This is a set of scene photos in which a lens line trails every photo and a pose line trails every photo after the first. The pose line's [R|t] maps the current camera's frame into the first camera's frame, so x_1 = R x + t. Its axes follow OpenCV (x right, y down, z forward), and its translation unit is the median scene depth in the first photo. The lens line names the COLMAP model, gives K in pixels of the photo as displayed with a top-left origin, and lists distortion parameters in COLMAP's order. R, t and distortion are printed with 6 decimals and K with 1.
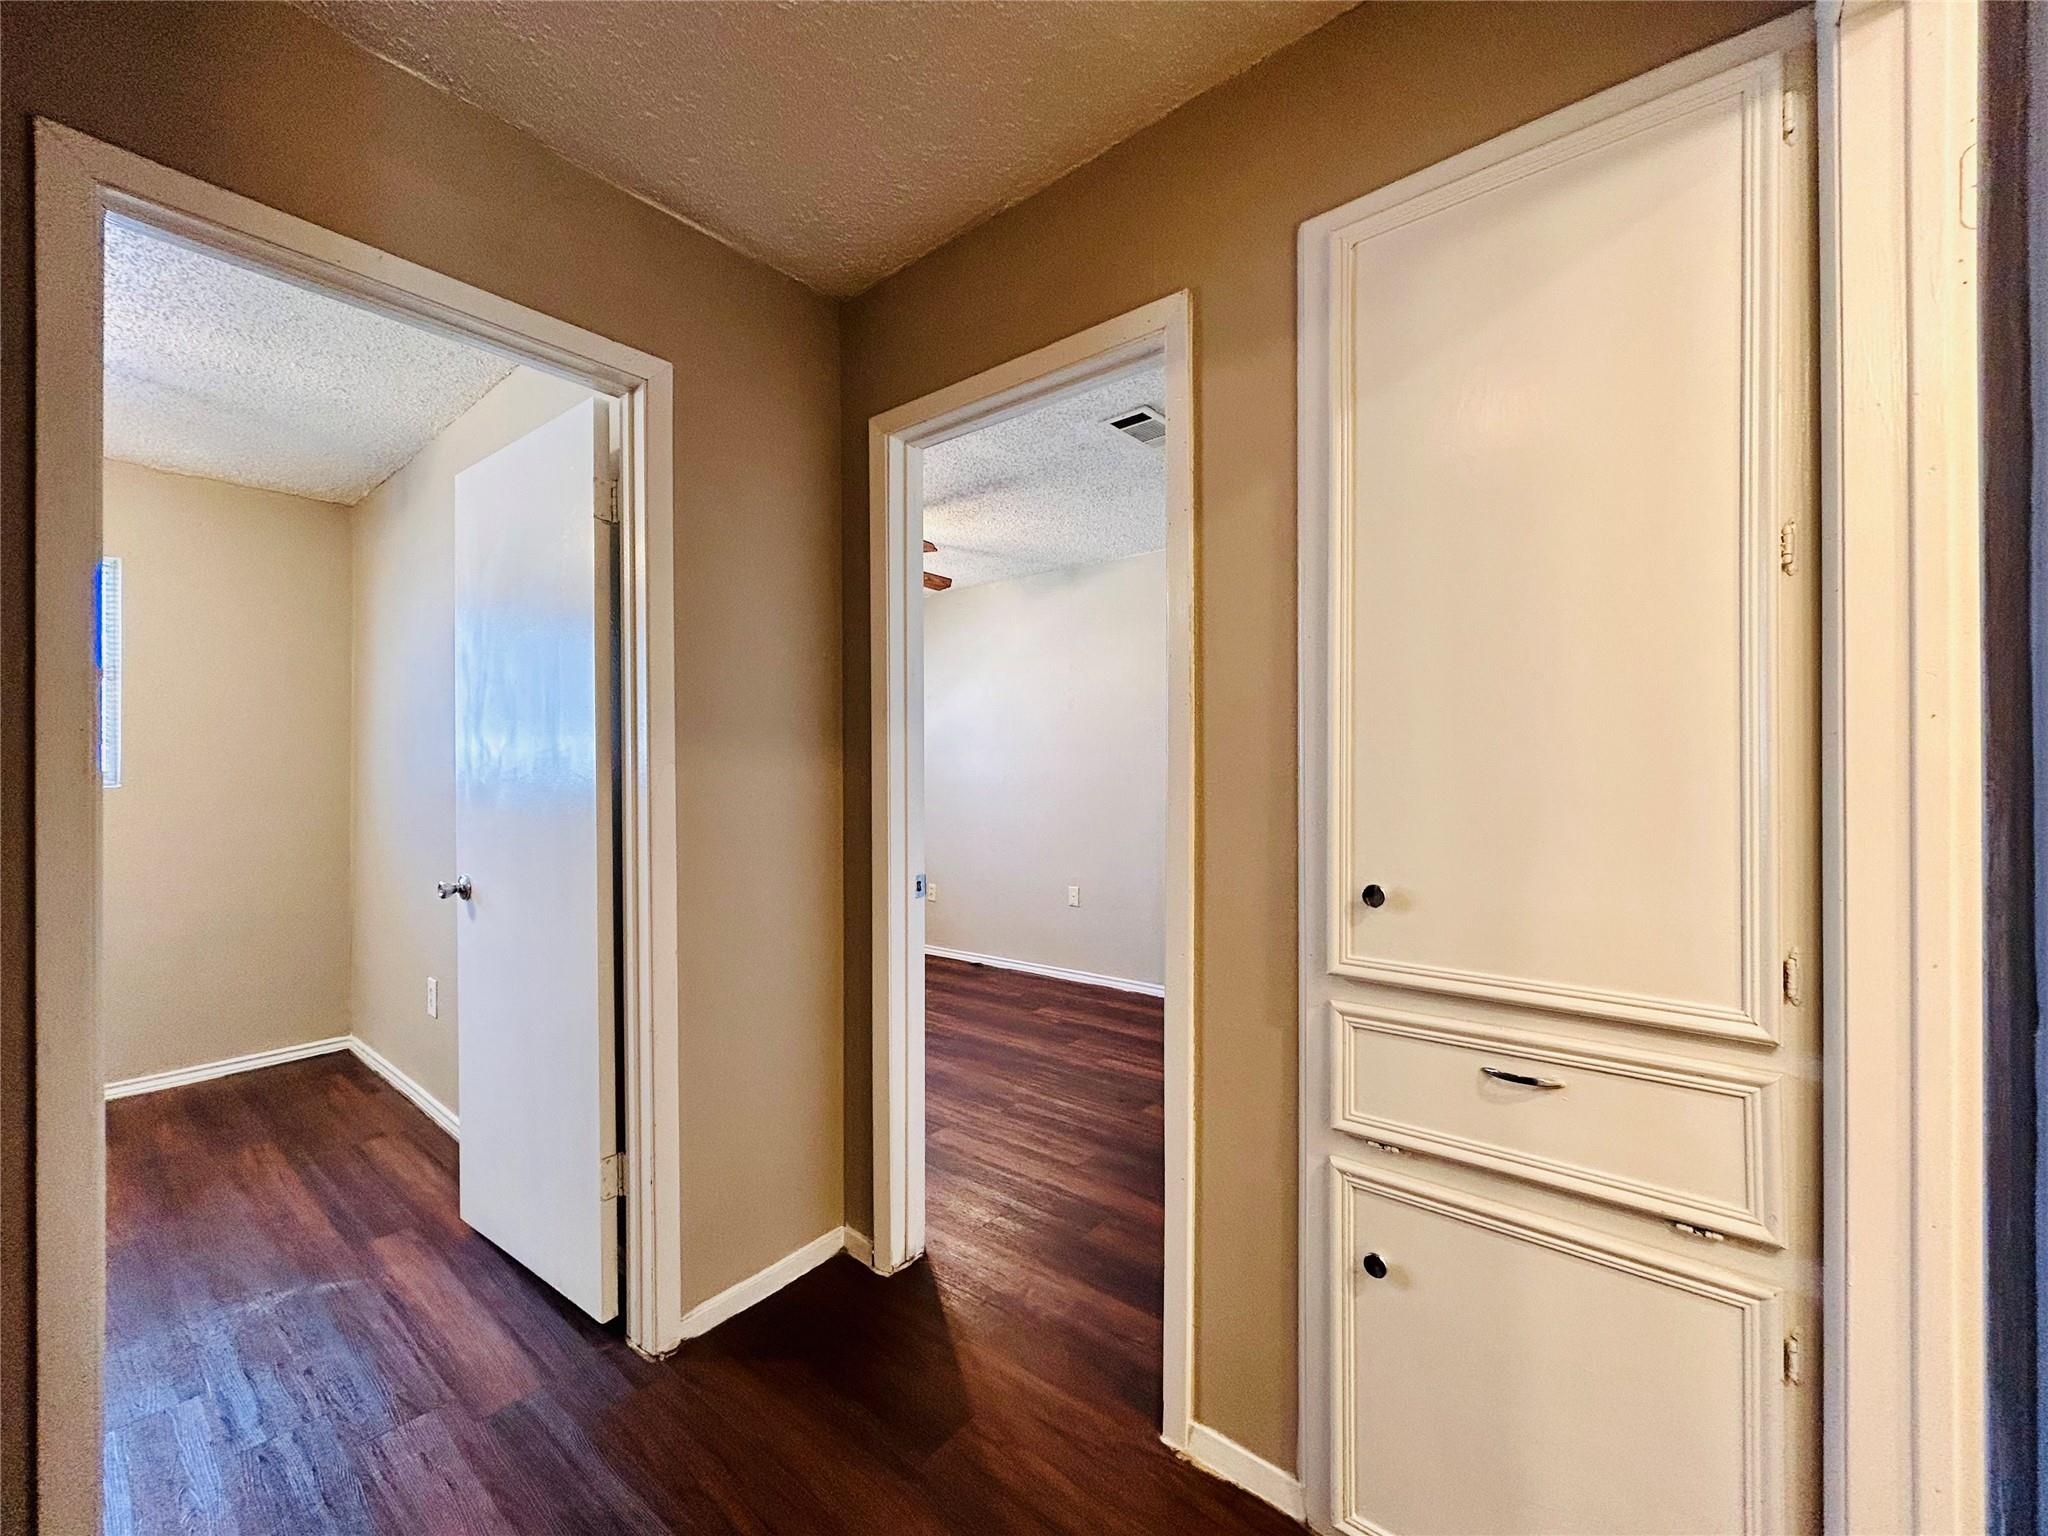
lens RADIAL K [[816.6, 0, 1028.0], [0, 816.6, 769.7], [0, 0, 1]] dist [-0.002034, -0.000887]
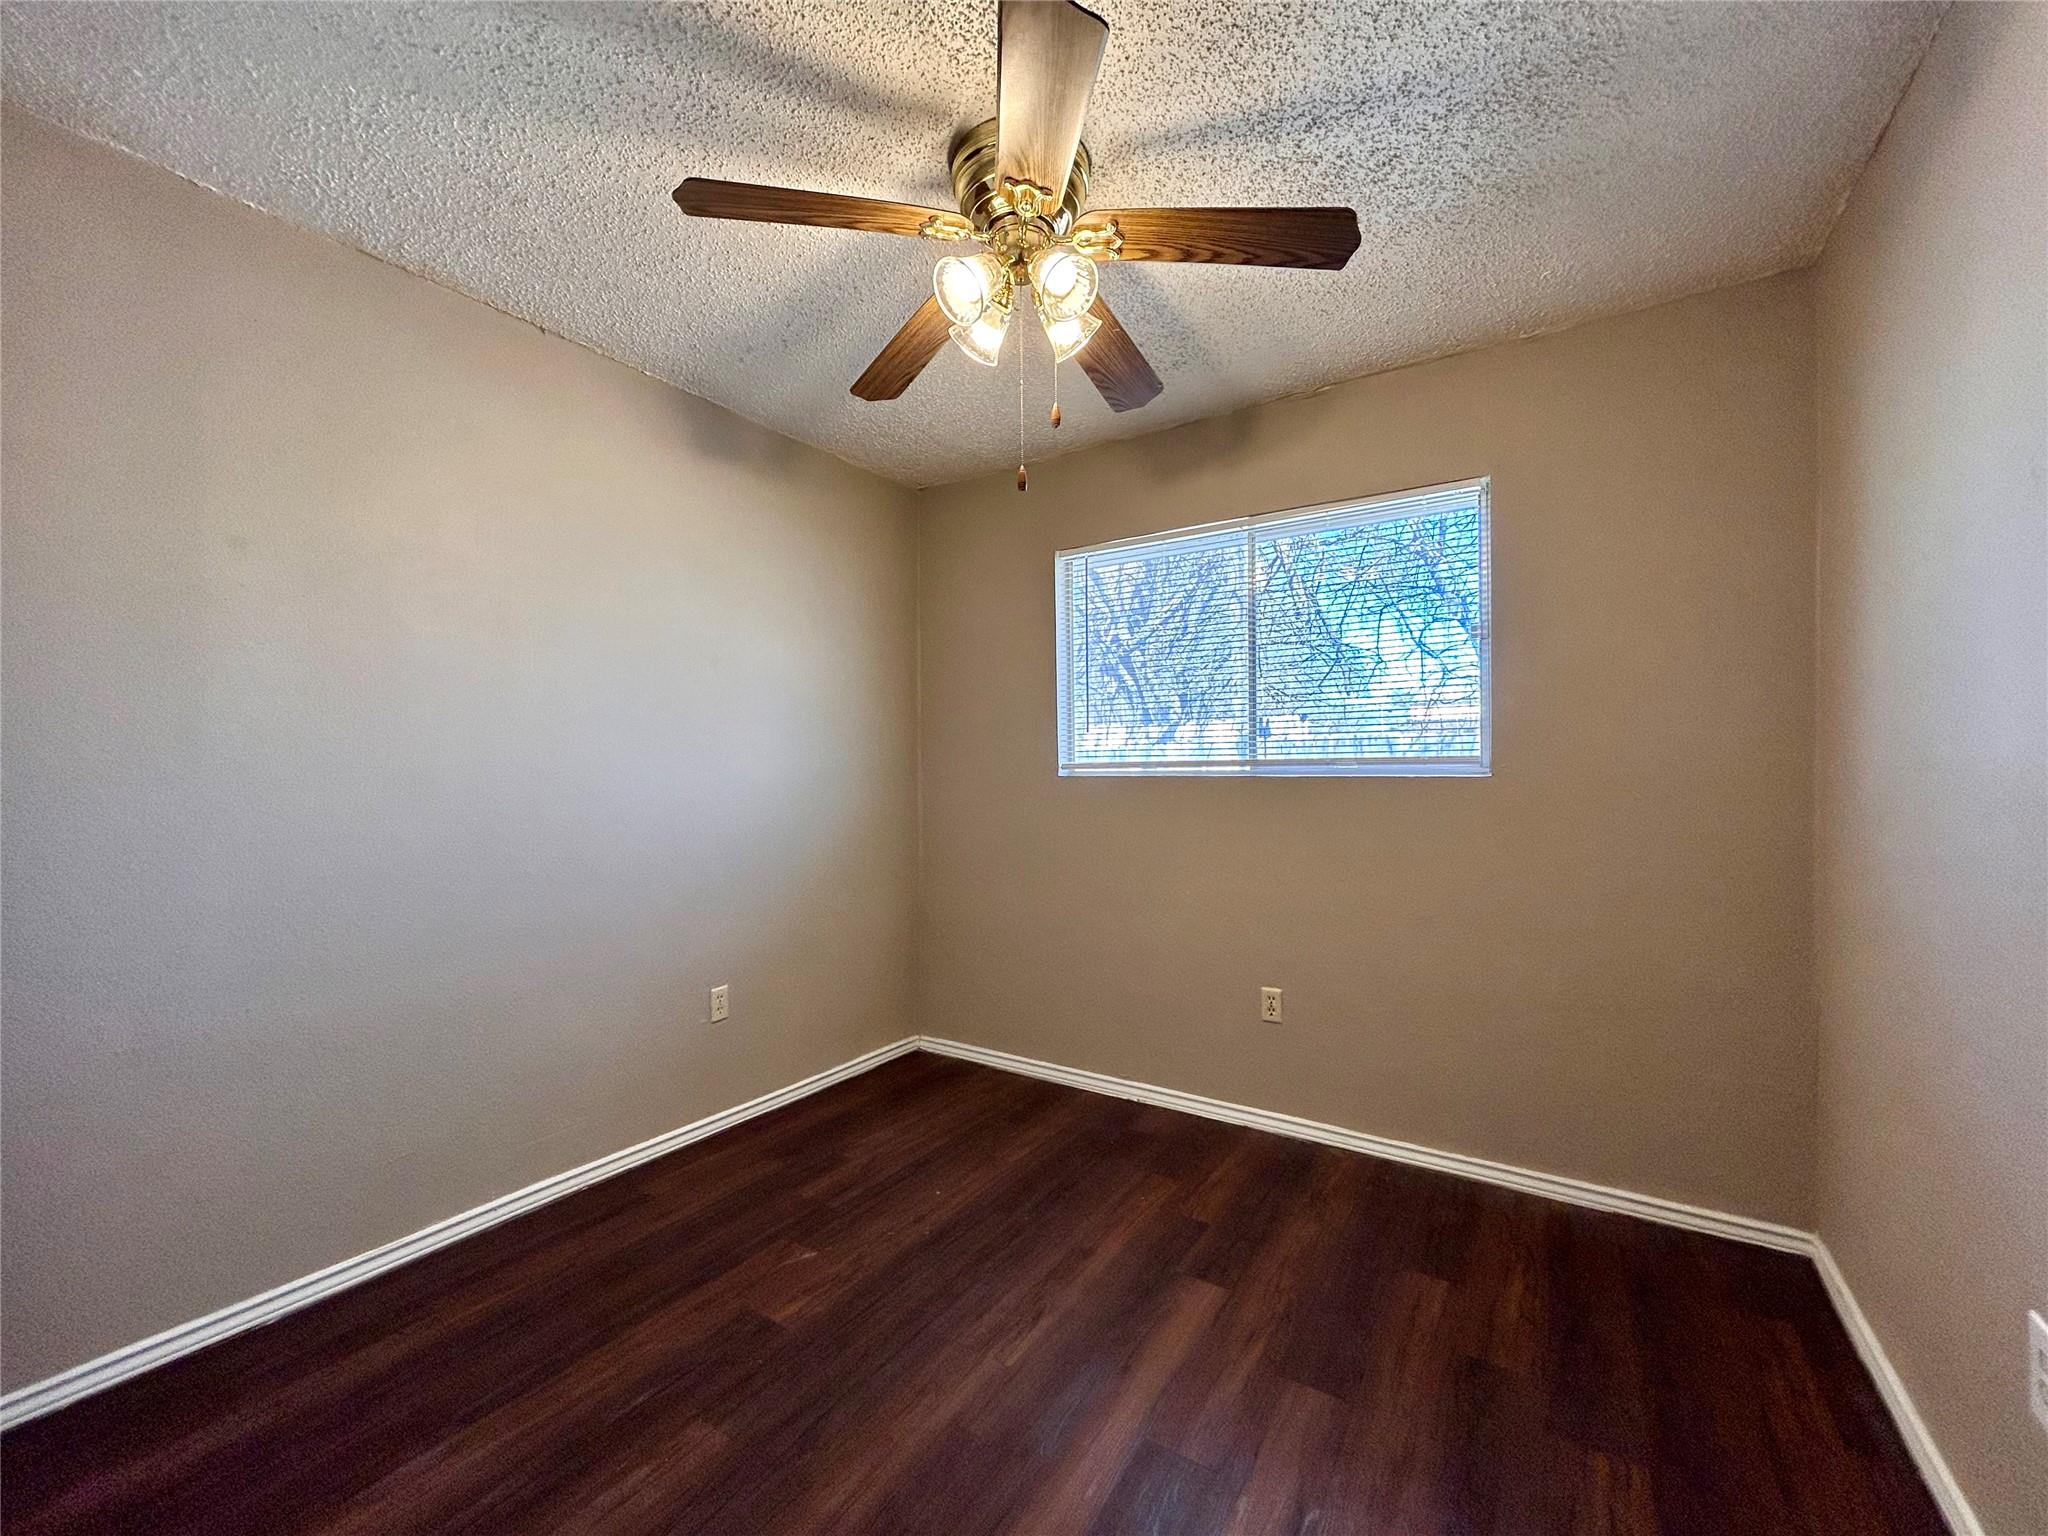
lens RADIAL K [[816.6, 0, 1028.2], [0, 816.6, 766.5], [0, 0, 1]] dist [-0.002034, -0.000887]
pose [[0.105962, 0.002937, -0.994366, -0.310662], [0.000037, 0.999996, 0.002958, -0.002685], [0.994370, -0.000350, 0.105961, 0.376855]]
